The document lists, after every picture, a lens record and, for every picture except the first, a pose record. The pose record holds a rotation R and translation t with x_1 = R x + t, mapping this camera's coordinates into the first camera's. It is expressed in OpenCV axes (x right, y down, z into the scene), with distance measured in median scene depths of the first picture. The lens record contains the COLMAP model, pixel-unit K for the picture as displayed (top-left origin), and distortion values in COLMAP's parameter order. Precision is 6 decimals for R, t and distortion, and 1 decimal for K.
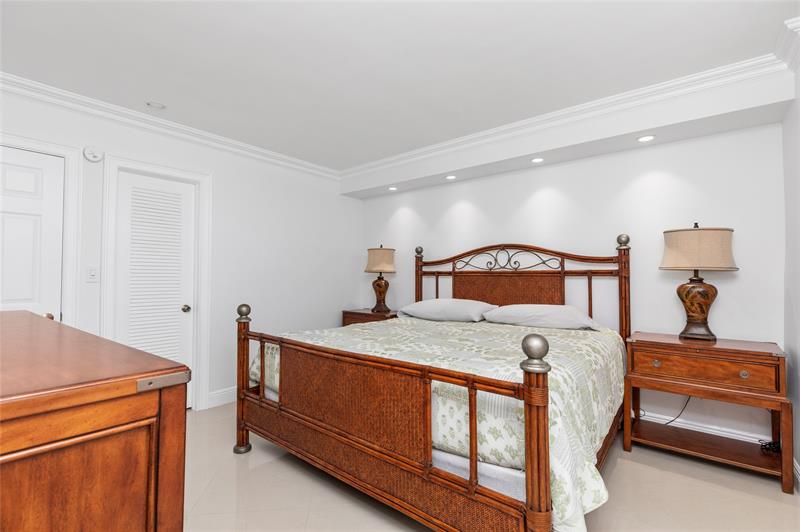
lens RADIAL K [[377.2, 0, 398.8], [0, 377.2, 275.4], [0, 0, 1]] dist [0.000029, 0.000132]
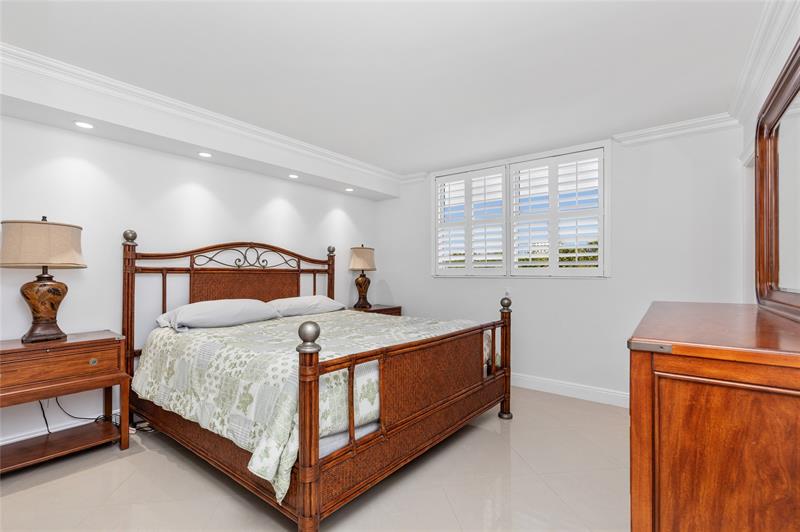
lens RADIAL K [[374.3, 0, 396.8], [0, 374.3, 275.4], [0, 0, 1]] dist [0.001750, 0.000809]
pose [[-0.038595, -0.007417, 0.999227, -0.743878], [-0.001282, 0.999972, 0.007373, -0.001588], [-0.999254, -0.000996, -0.038603, 0.653362]]
